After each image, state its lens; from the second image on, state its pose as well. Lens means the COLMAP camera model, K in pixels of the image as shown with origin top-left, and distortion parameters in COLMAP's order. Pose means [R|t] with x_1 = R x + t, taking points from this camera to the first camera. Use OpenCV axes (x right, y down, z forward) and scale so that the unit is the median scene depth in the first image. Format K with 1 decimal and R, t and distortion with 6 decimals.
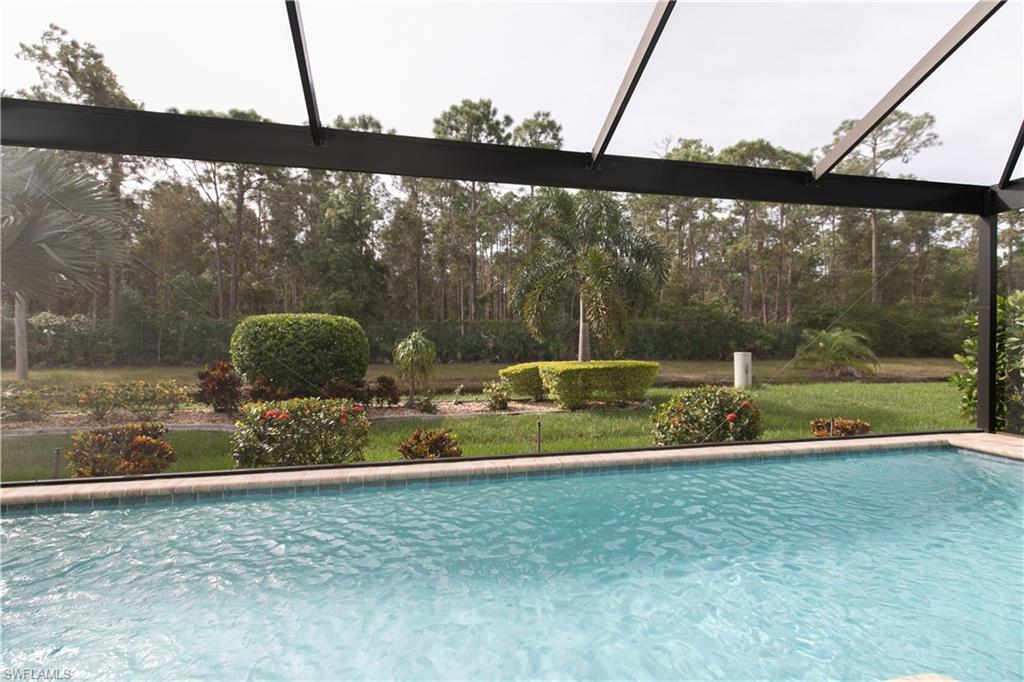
lens RADIAL K [[465.1, 0, 519.7], [0, 465.1, 327.2], [0, 0, 1]] dist [-0.004016, -0.000316]
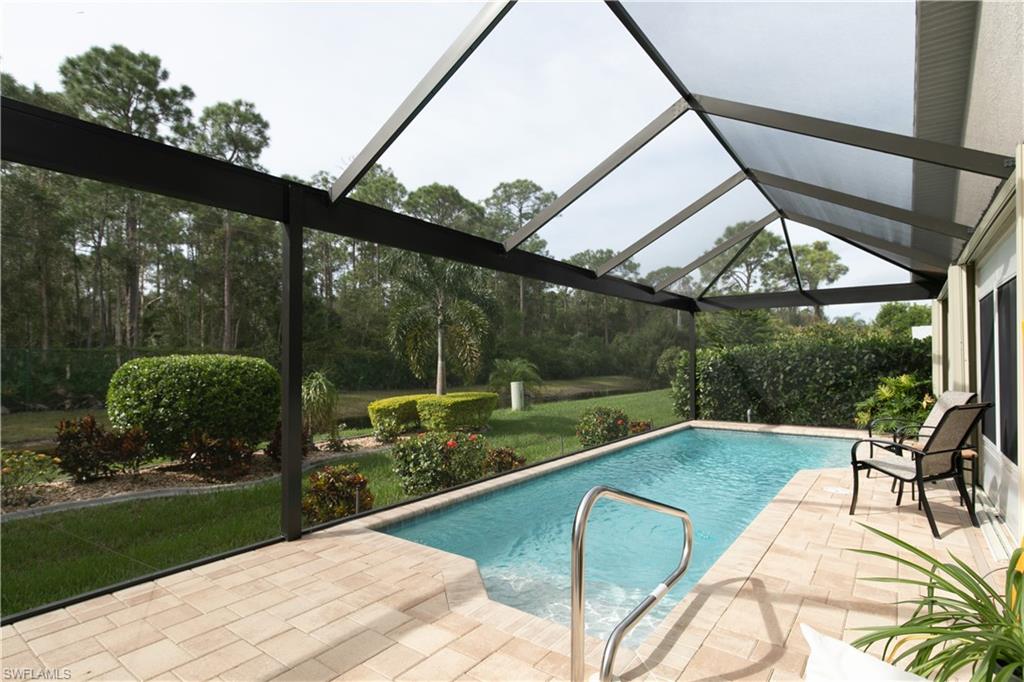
lens RADIAL K [[508.4, 0, 529.7], [0, 508.4, 351.0], [0, 0, 1]] dist [0.003045, -0.003144]
pose [[0.748278, 0.011068, 0.663293, -0.169308], [-0.009647, 0.999937, -0.005802, -0.009410], [-0.663315, -0.002058, 0.748338, -0.032169]]
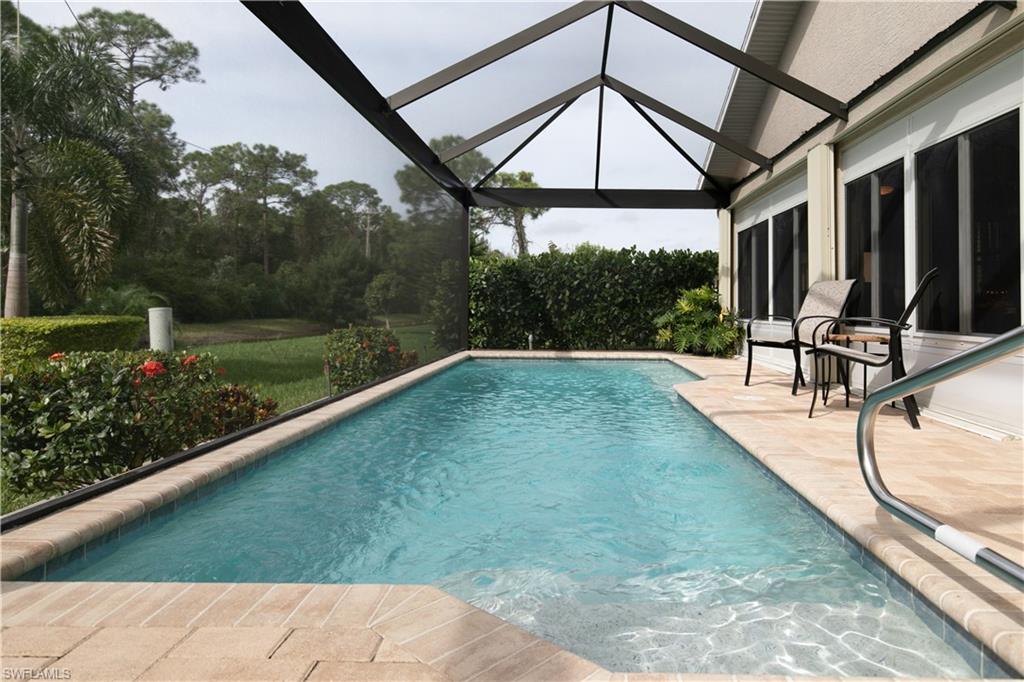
lens RADIAL K [[633.8, 0, 570.9], [0, 633.8, 295.1], [0, 0, 1]] dist [-0.005293, 0.001272]
pose [[0.233237, 0.018487, 0.972244, -0.154250], [-0.027140, 0.999554, -0.012496, 0.010543], [-0.972041, -0.023472, 0.233635, 0.031542]]
